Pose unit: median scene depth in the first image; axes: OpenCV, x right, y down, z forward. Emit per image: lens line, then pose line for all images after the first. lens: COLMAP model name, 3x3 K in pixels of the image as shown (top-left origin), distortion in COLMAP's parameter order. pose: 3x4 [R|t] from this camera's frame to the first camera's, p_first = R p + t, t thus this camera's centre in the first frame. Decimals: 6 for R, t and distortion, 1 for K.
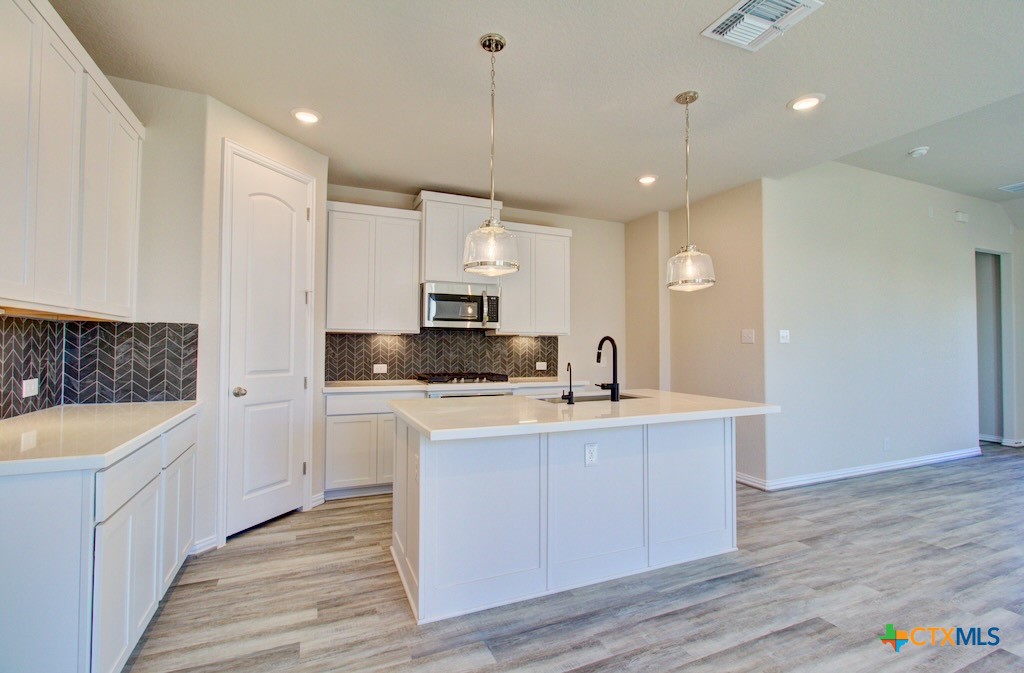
lens RADIAL K [[467.6, 0, 514.1], [0, 467.6, 333.6], [0, 0, 1]] dist [-0.011034, 0.002099]
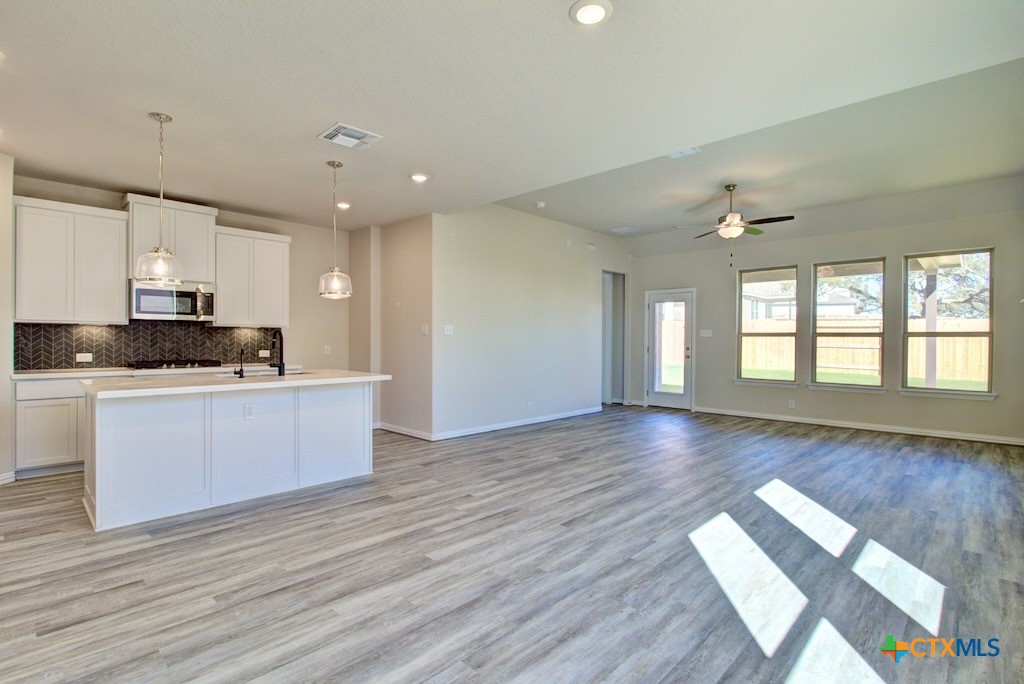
lens RADIAL K [[493.8, 0, 510.7], [0, 493.8, 341.4], [0, 0, 1]] dist [0.001110, -0.000882]
pose [[0.926132, -0.001252, 0.377197, 0.192839], [-0.012647, 0.999329, 0.034371, -0.012156], [-0.376987, -0.036603, 0.925495, -0.412288]]
